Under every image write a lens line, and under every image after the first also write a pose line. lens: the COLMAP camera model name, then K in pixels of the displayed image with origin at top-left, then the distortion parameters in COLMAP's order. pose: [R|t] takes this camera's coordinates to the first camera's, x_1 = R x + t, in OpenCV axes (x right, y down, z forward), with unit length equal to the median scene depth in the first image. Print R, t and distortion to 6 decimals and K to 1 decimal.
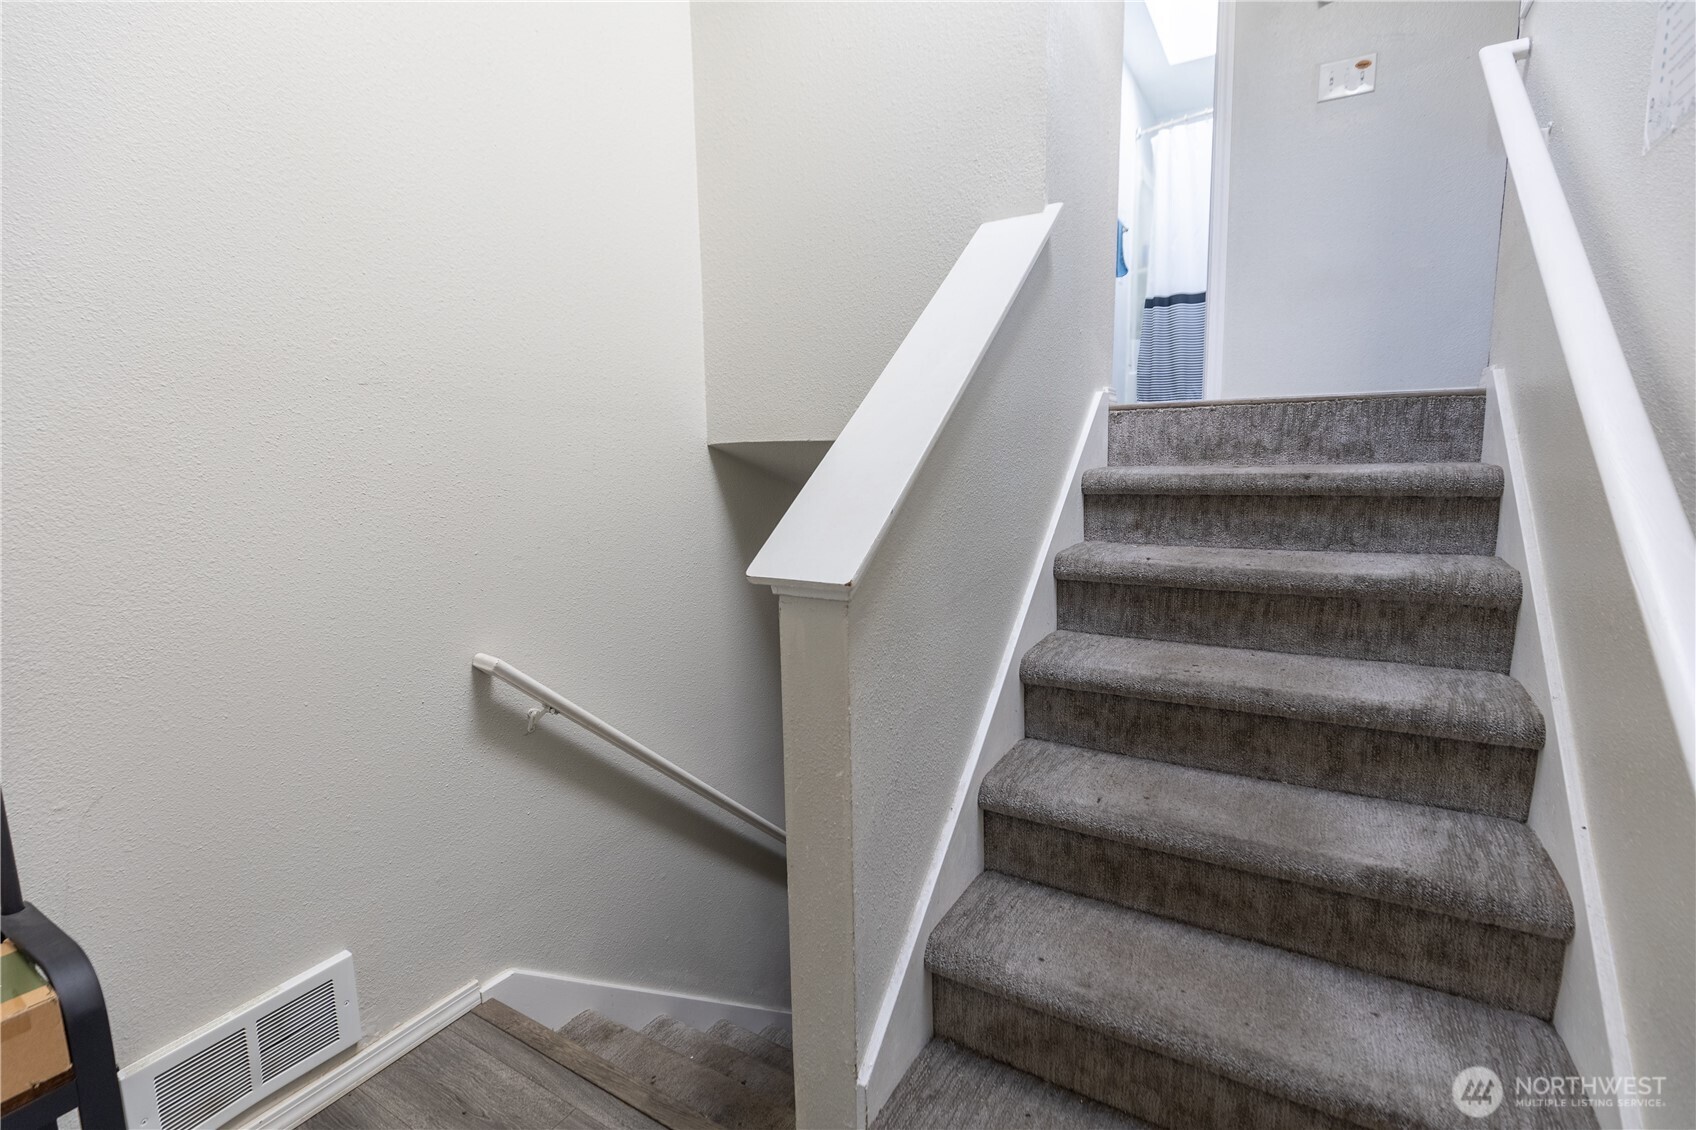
lens RADIAL K [[781.4, 0, 839.3], [0, 781.4, 559.5], [0, 0, 1]] dist [0.002304, -0.001466]
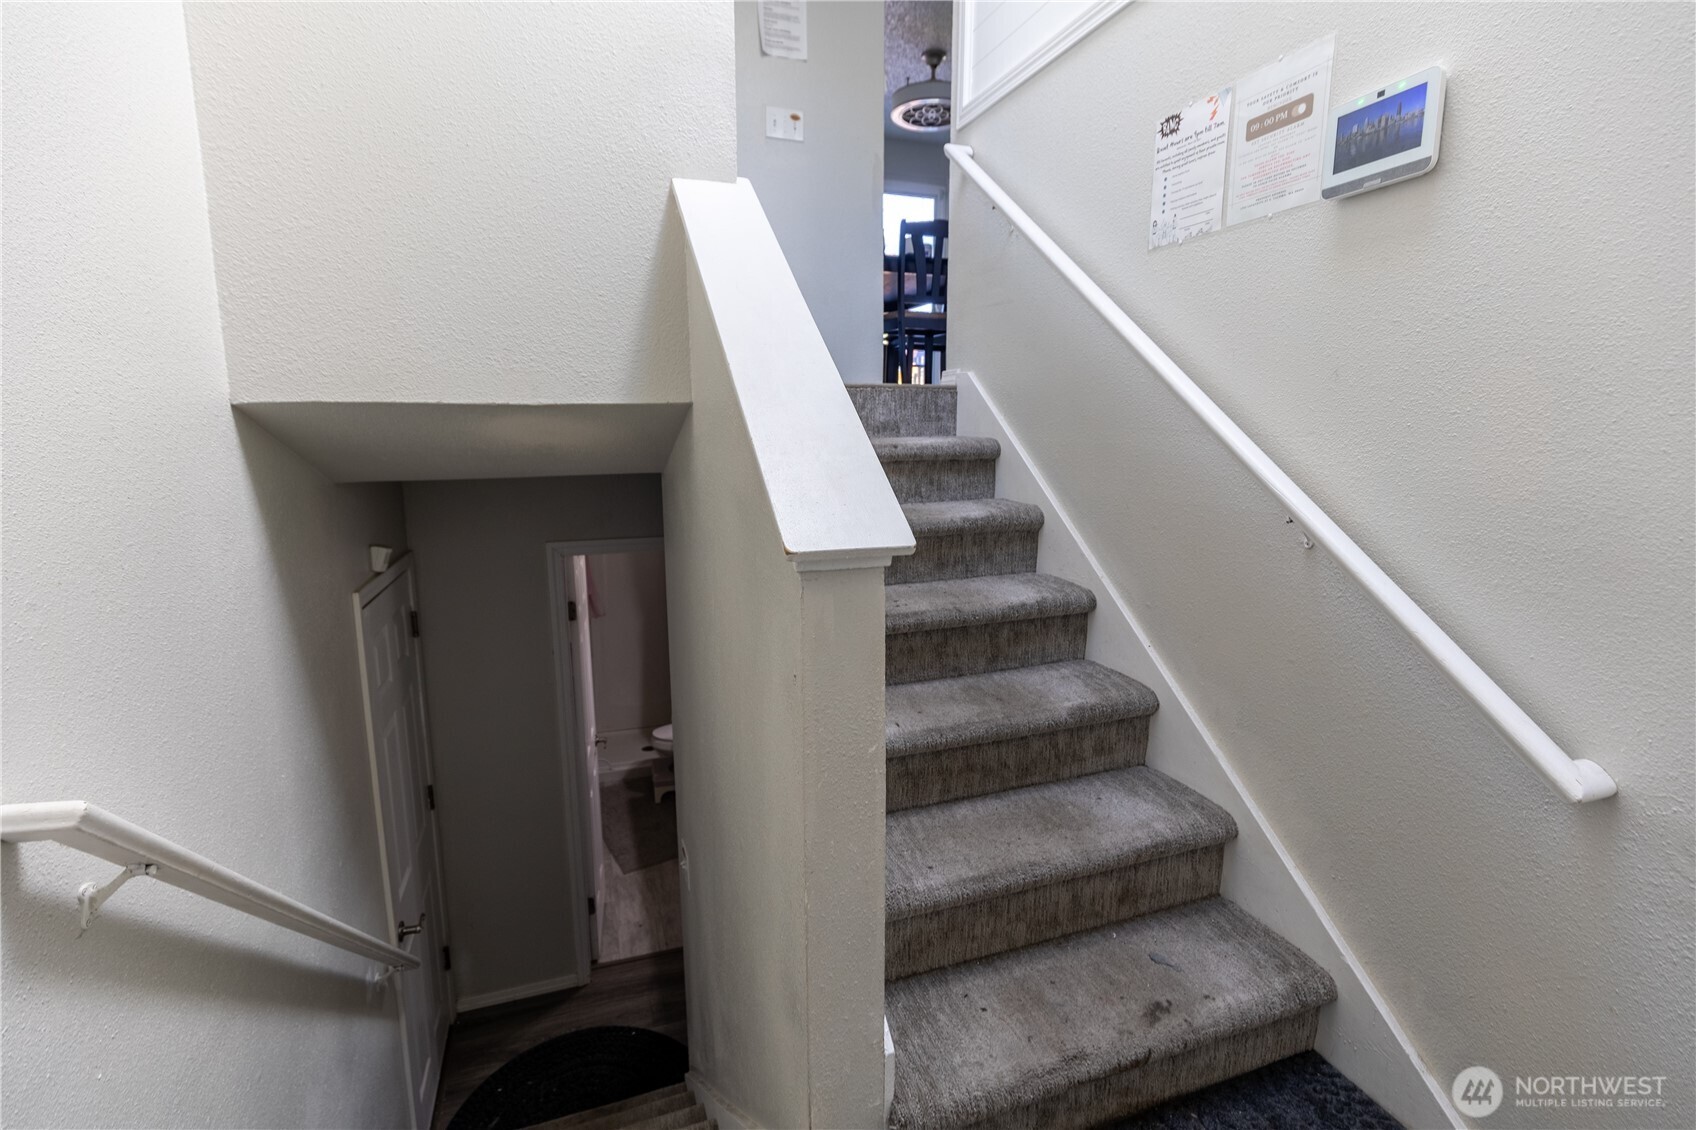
lens RADIAL K [[781.4, 0, 839.3], [0, 781.4, 559.5], [0, 0, 1]] dist [0.002304, -0.001466]
pose [[0.630546, -0.113425, 0.767819, -0.563445], [0.099648, 0.992908, 0.064843, -0.016831], [-0.769728, 0.035625, 0.637377, 0.316683]]
